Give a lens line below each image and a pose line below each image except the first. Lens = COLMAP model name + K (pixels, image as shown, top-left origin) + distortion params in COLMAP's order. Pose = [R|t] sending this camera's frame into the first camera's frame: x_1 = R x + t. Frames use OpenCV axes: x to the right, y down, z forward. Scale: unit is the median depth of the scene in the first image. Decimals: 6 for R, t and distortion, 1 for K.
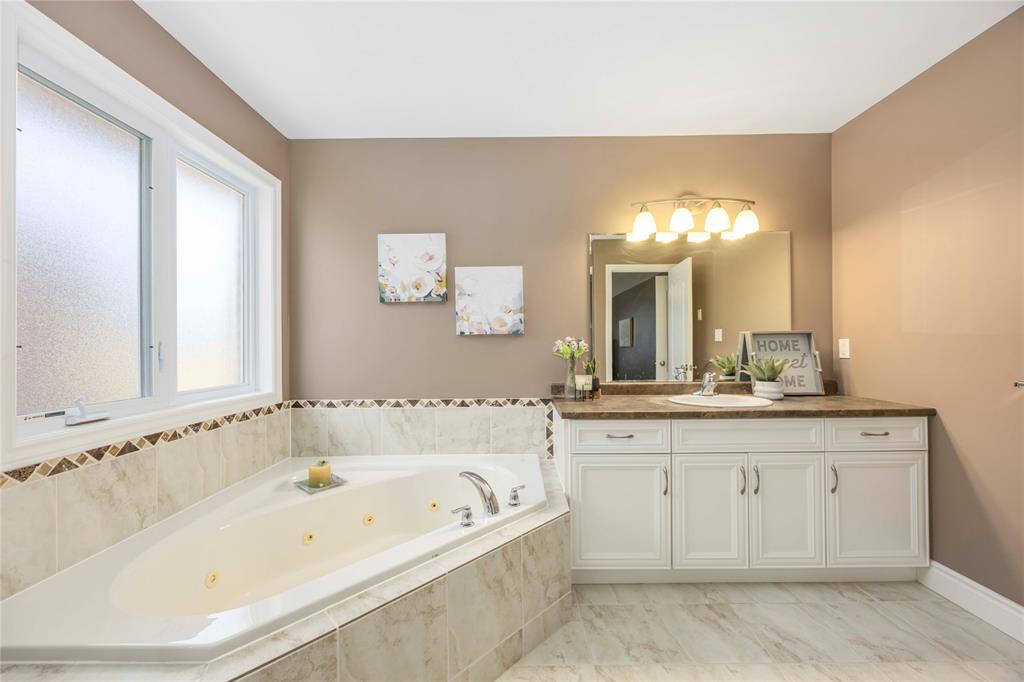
lens RADIAL K [[405.8, 0, 510.5], [0, 405.8, 349.3], [0, 0, 1]] dist [-0.008334, -0.000332]
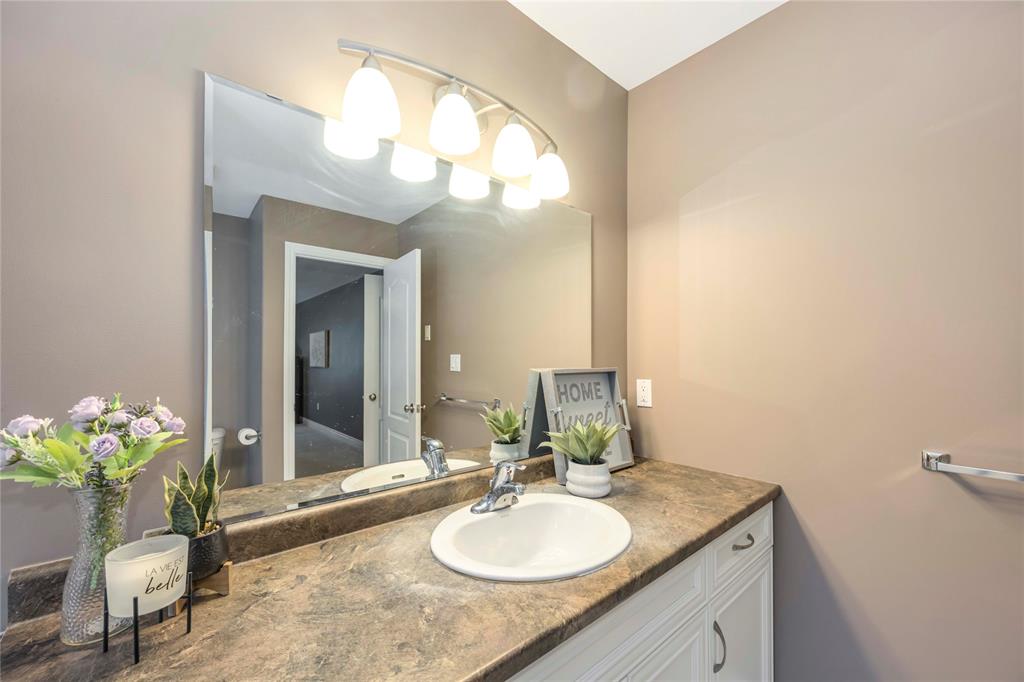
lens RADIAL K [[405.8, 0, 507.9], [0, 405.8, 361.1], [0, 0, 1]] dist [-0.008334, -0.000332]
pose [[0.755647, 0.007298, 0.654938, 0.173715], [-0.005281, 0.999973, -0.005050, -0.053615], [-0.654958, 0.000357, 0.755666, 0.611950]]
